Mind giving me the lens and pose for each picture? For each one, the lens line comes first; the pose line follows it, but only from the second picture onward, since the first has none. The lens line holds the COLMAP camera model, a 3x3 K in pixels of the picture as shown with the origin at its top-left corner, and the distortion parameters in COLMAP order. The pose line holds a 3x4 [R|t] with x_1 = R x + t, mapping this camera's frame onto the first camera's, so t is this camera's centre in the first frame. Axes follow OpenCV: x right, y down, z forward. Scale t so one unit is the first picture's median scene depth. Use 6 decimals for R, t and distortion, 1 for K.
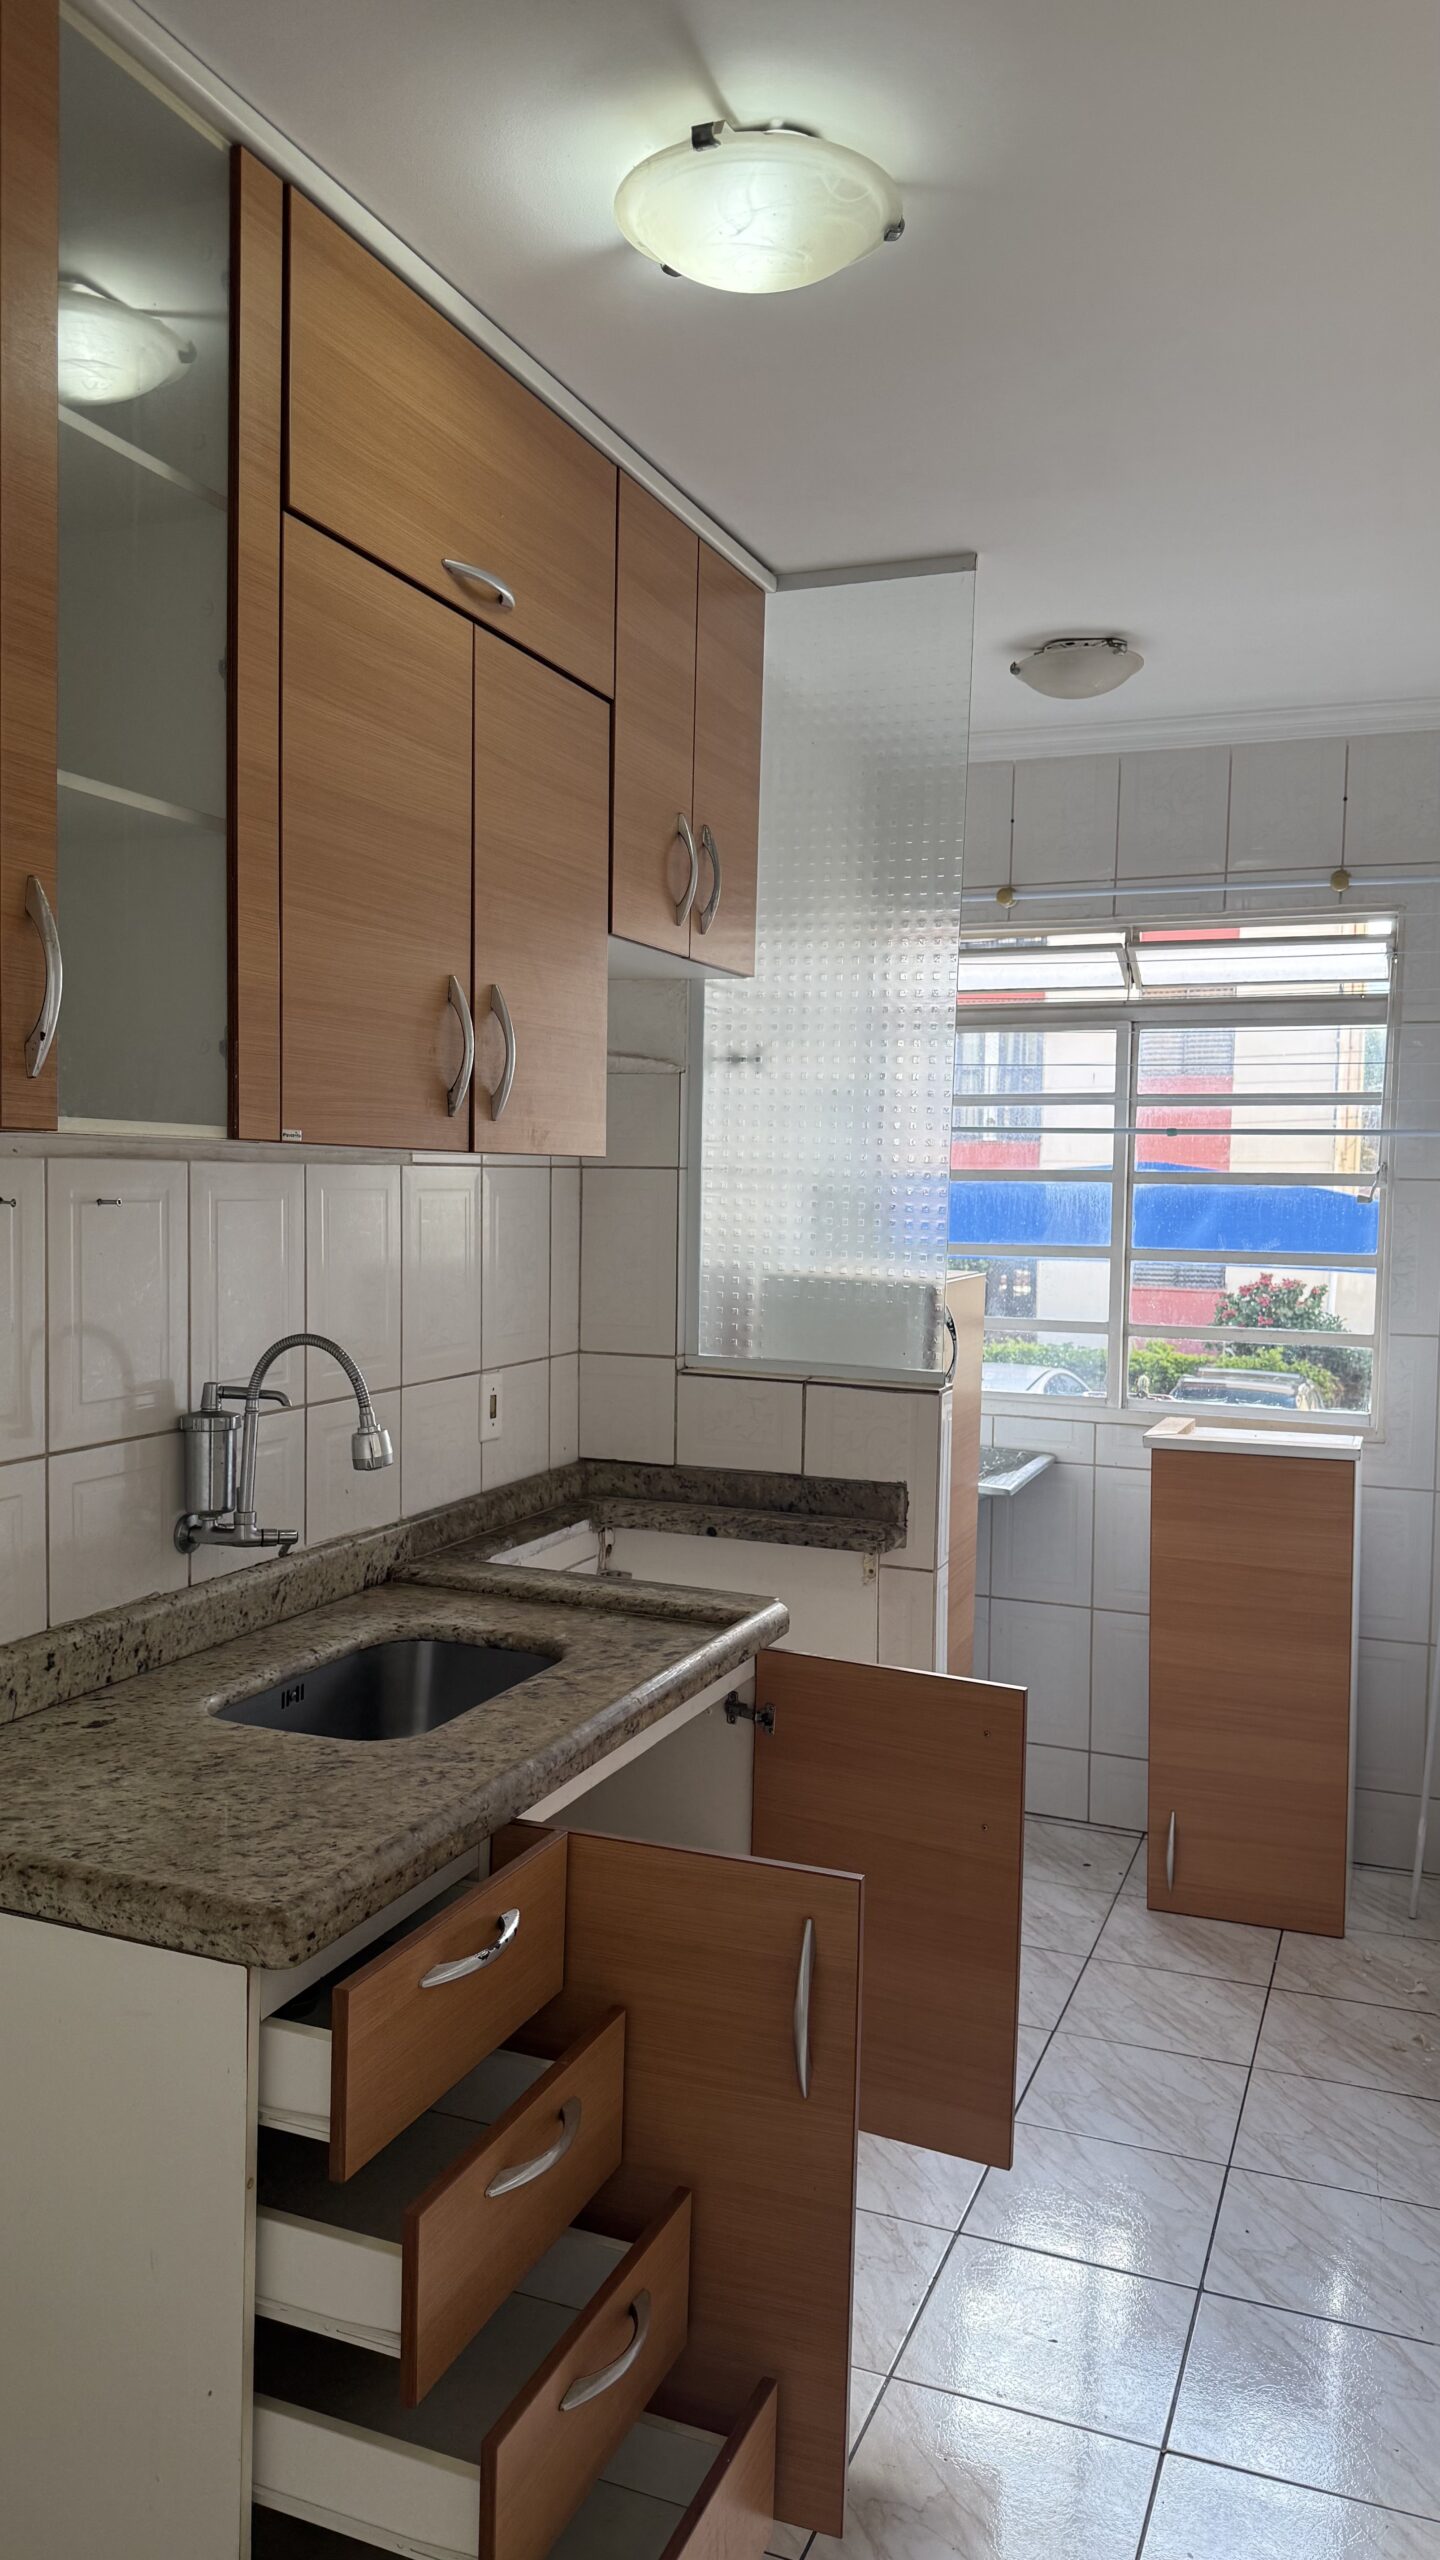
lens RADIAL K [[1810.5, 0, 720.0], [0, 1810.5, 1280.0], [0, 0, 1]] dist [0.196916, -0.427845]
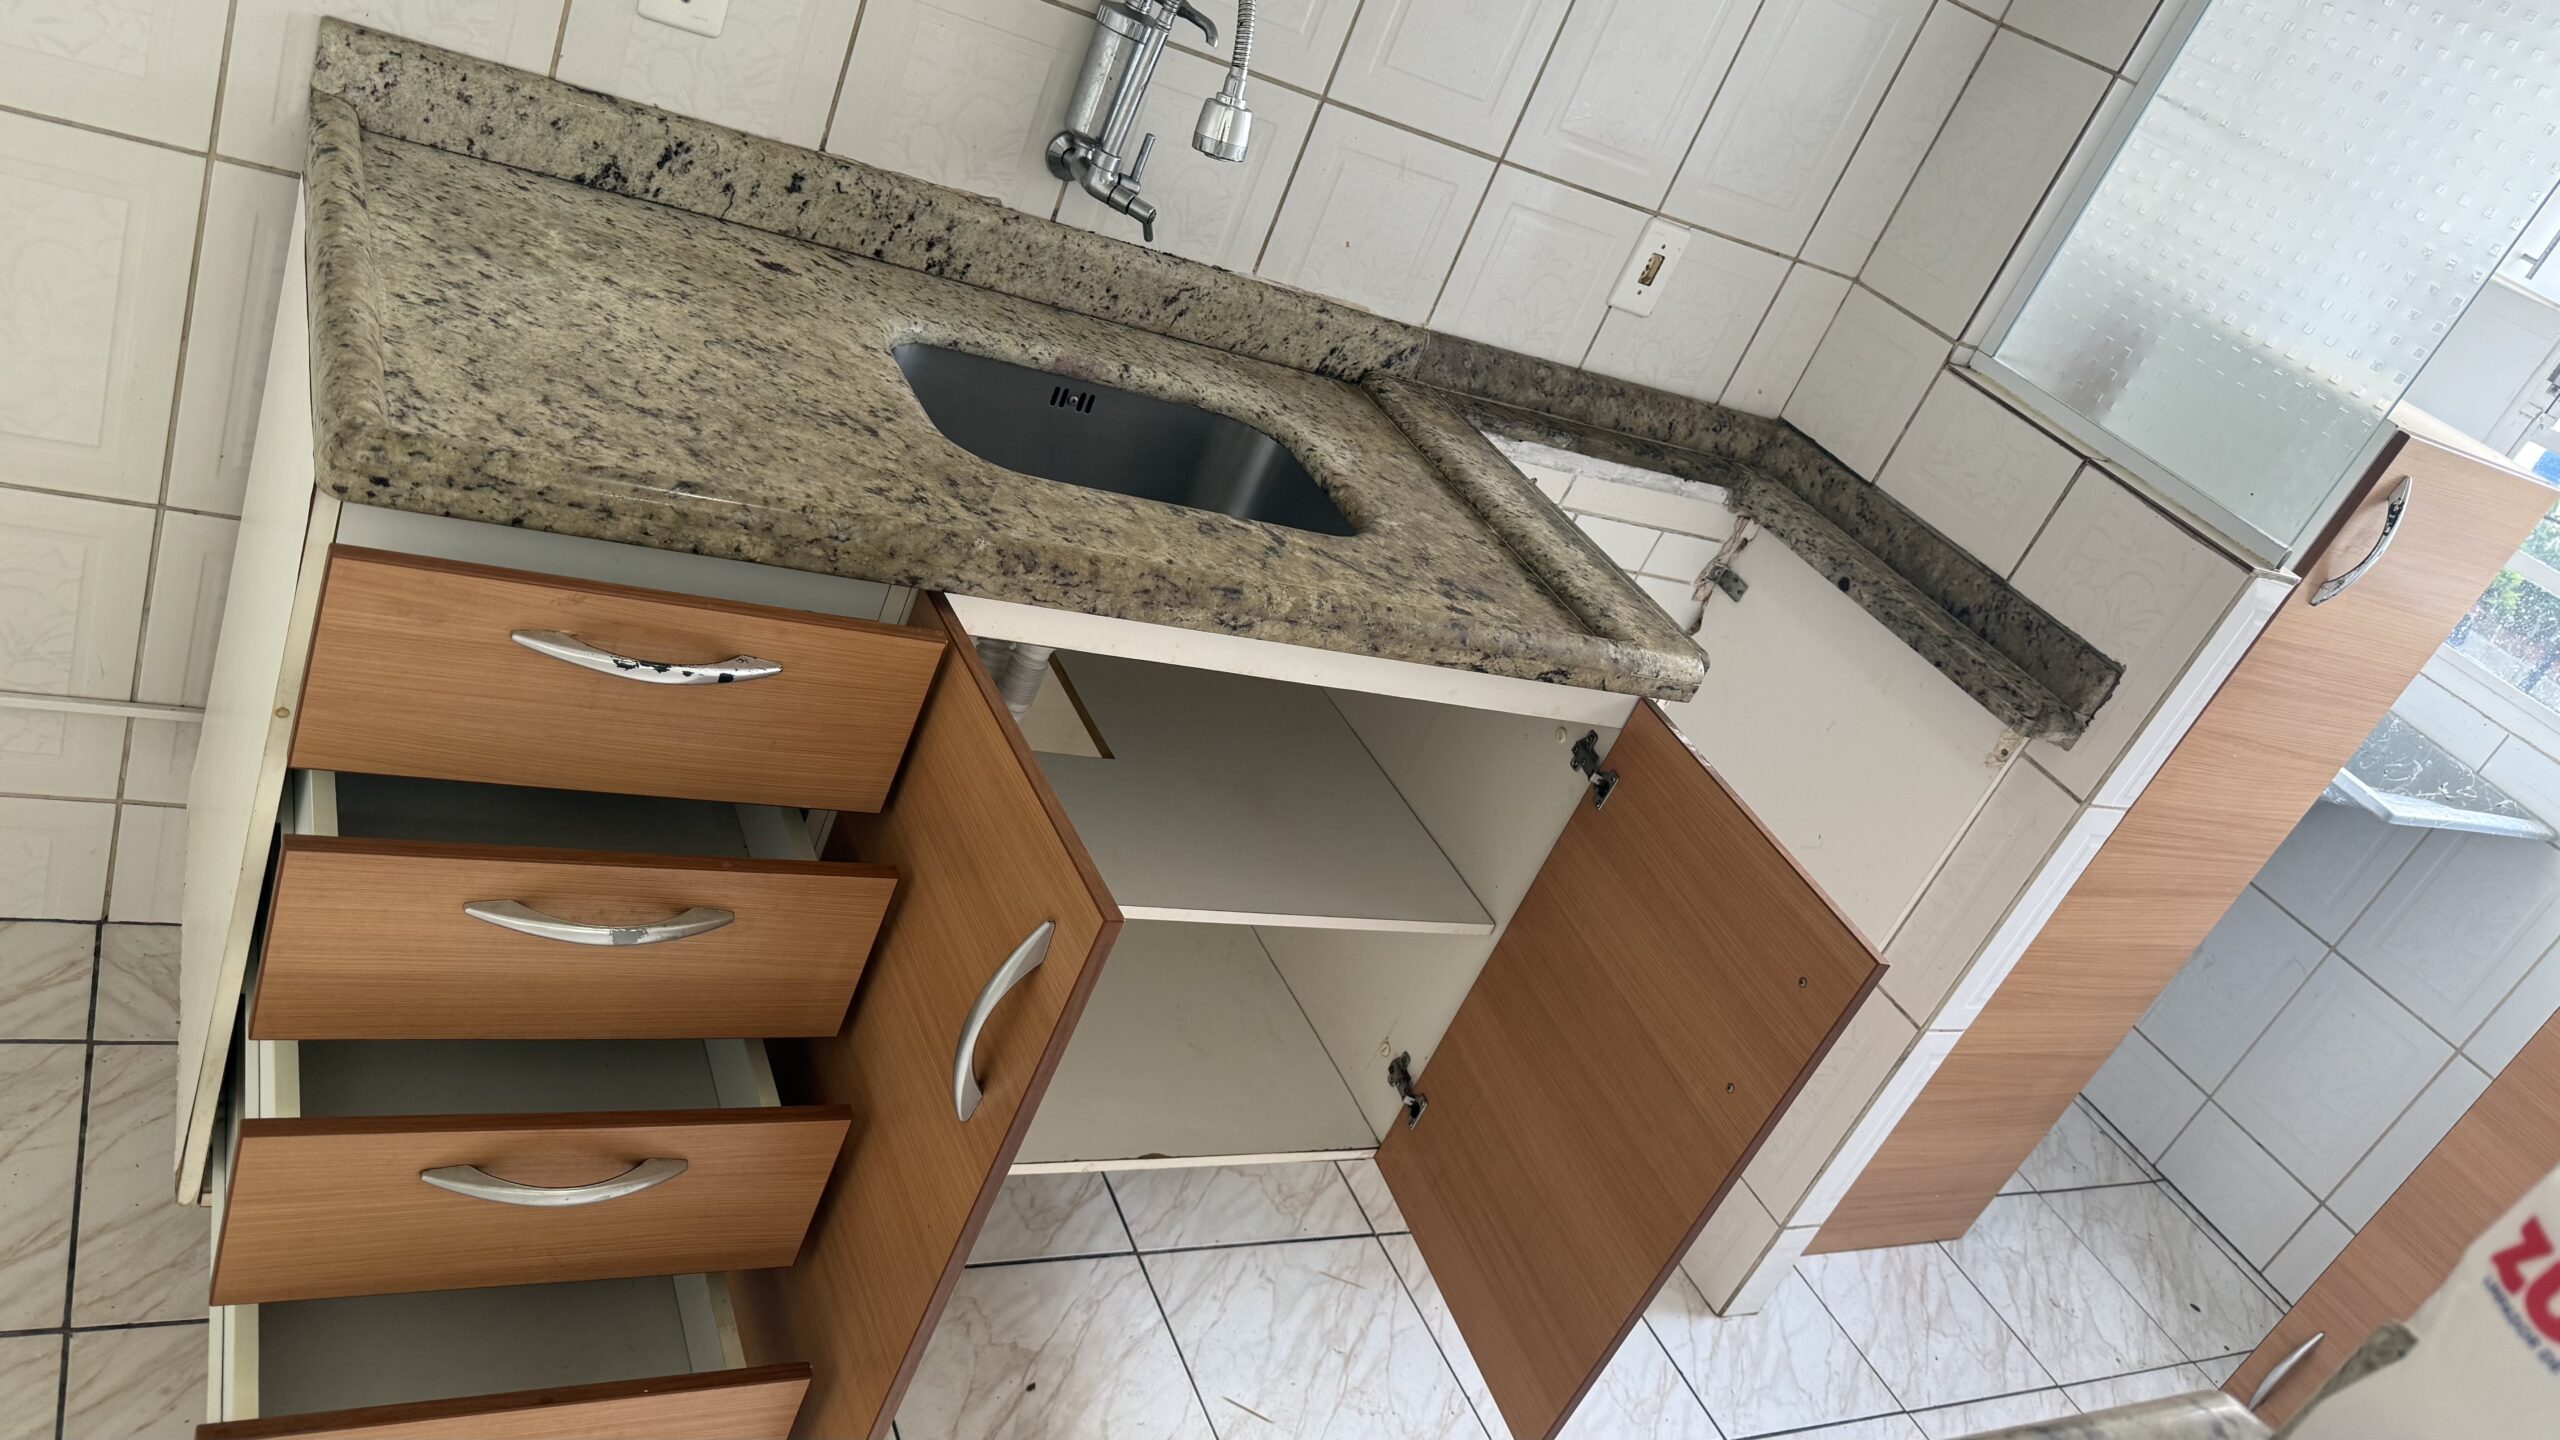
lens RADIAL K [[1810.5, 0, 1280.0], [0, 1810.5, 720.0], [0, 0, 1]] dist [0.196916, -0.427845]
pose [[0.691489, 0.550721, -0.467492, 0.265576], [-0.407828, 0.831768, 0.376614, 0.003518], [0.596254, -0.069768, 0.799759, 0.377003]]
